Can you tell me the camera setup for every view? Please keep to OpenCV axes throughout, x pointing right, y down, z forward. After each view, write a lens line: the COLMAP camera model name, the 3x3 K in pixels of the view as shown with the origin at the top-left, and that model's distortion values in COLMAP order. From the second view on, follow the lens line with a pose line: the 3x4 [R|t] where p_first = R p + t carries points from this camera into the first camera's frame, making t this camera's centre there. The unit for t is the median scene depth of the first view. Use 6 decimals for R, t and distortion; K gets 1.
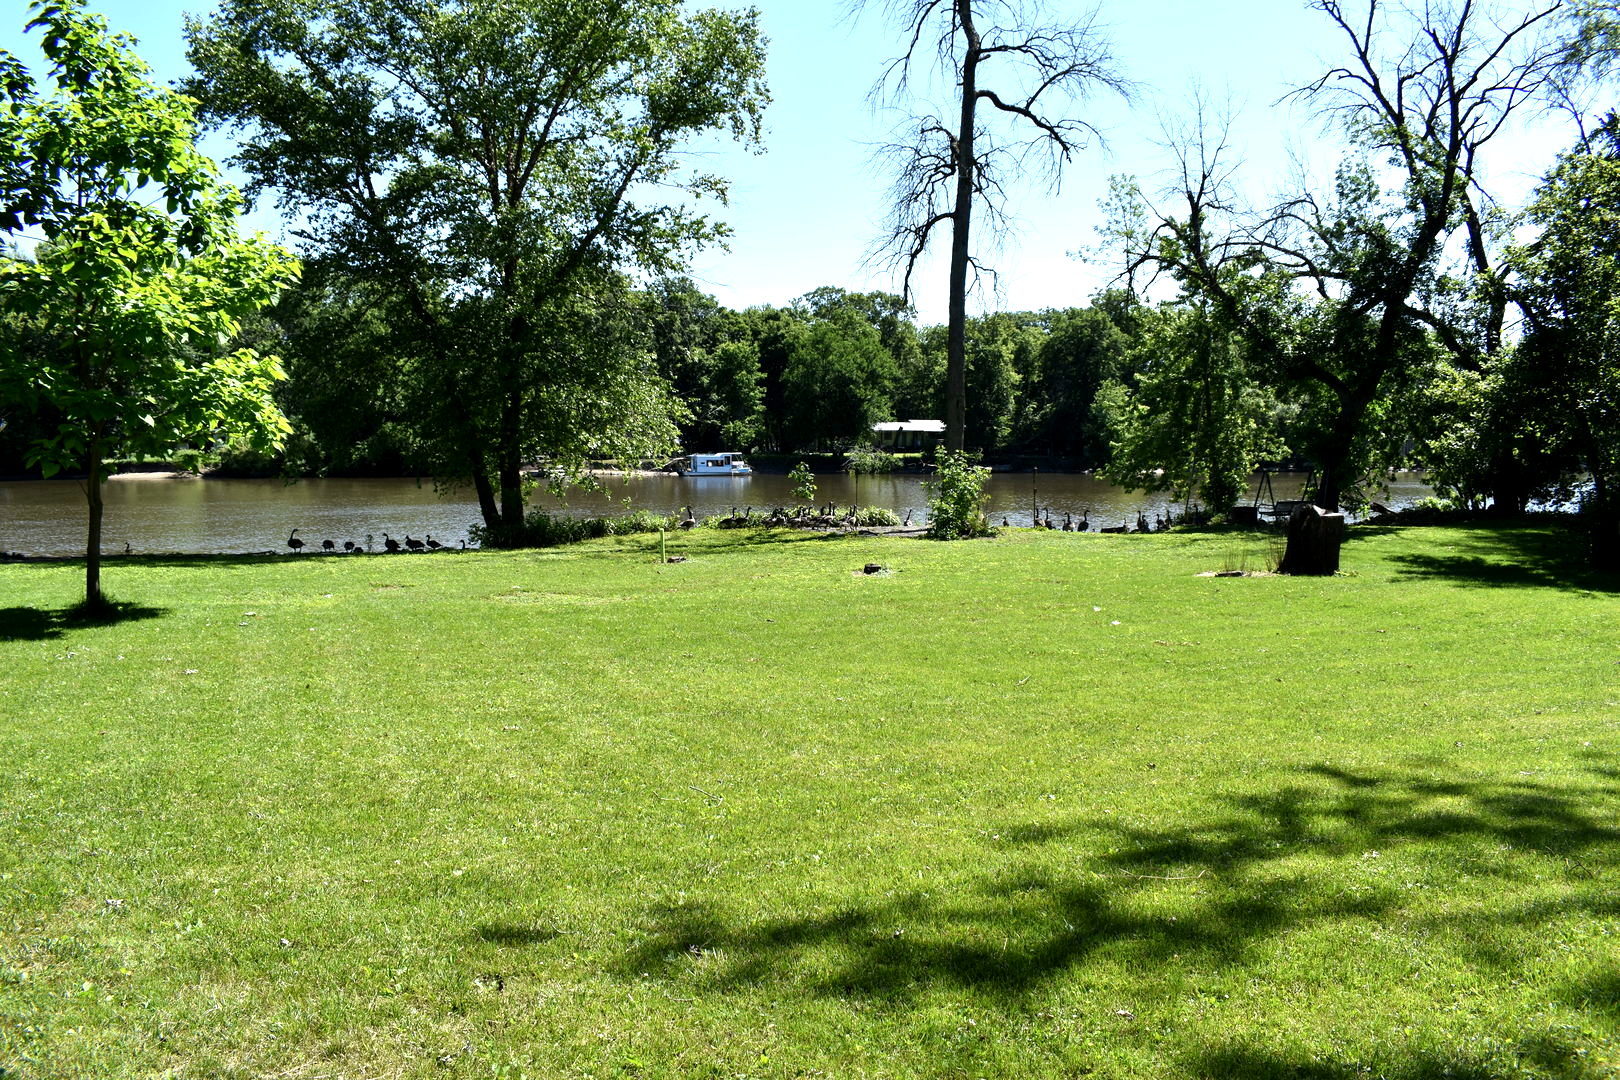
lens RADIAL K [[1265.0, 0, 810.0], [0, 1265.0, 540.0], [0, 0, 1]] dist [-0.094951, 0.009801]
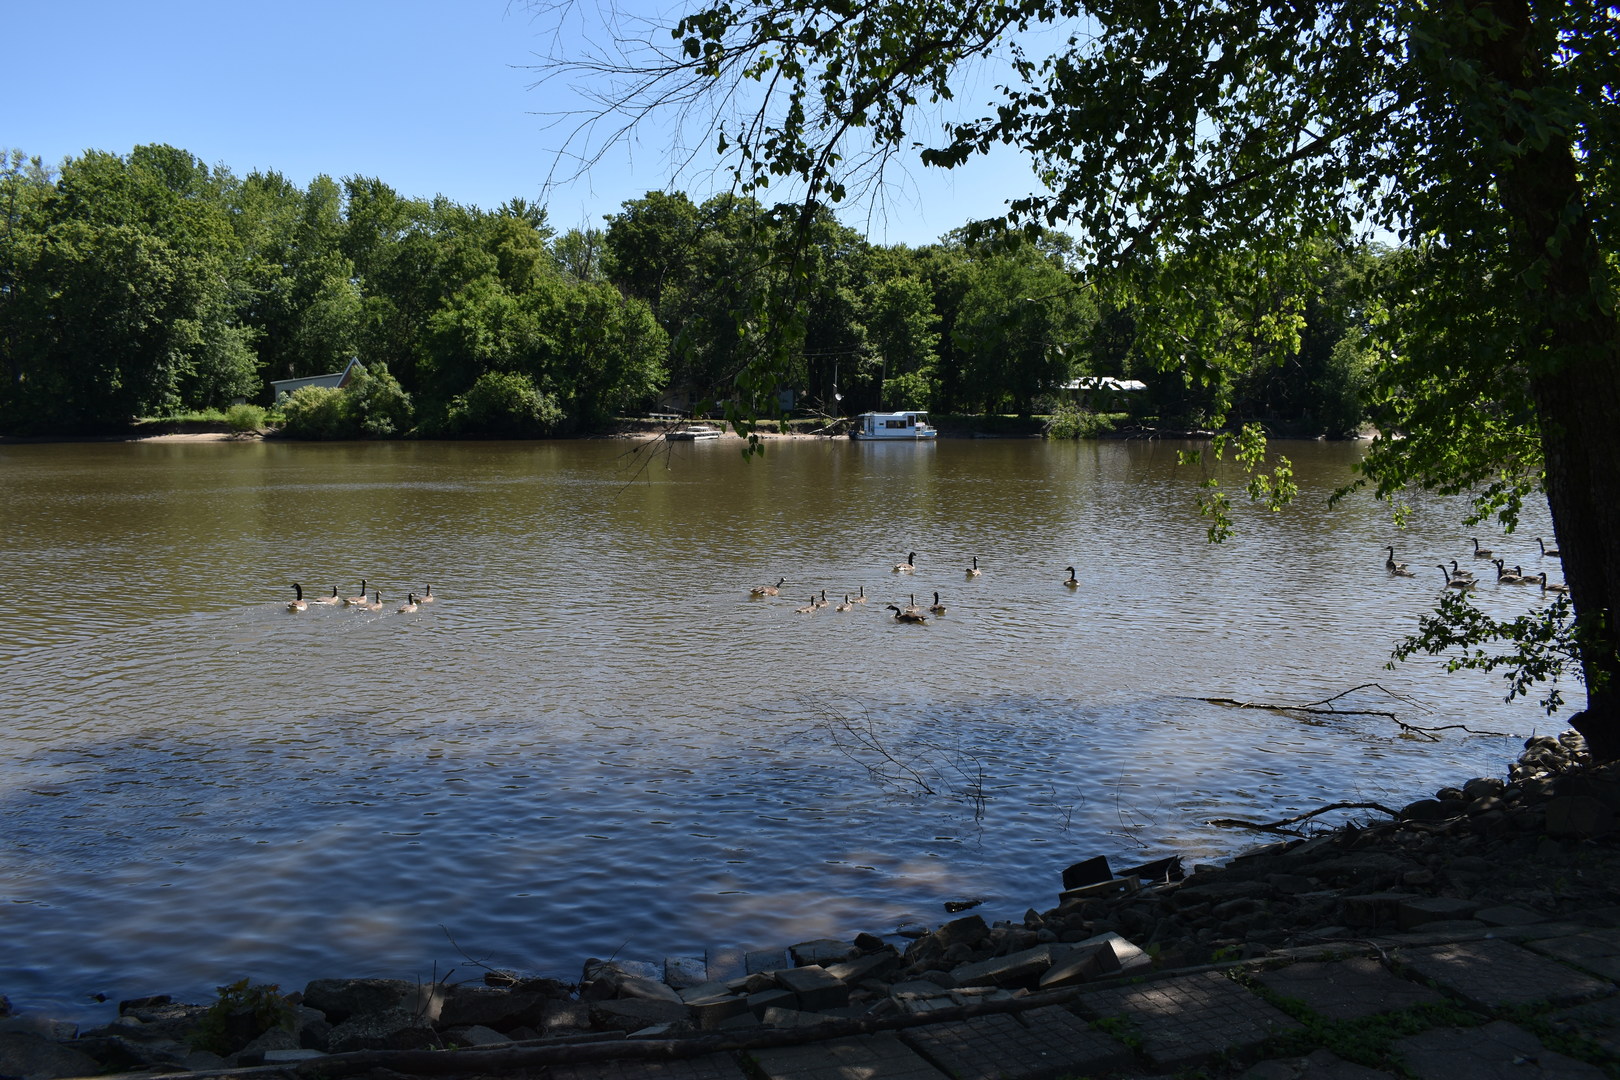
lens RADIAL K [[1265.0, 0, 810.0], [0, 1265.0, 540.0], [0, 0, 1]] dist [-0.094951, 0.009801]
pose [[0.999240, 0.006709, -0.038386, -0.090281], [-0.005667, 0.999614, 0.027202, -0.008125], [0.038553, -0.026964, 0.998893, 0.177612]]
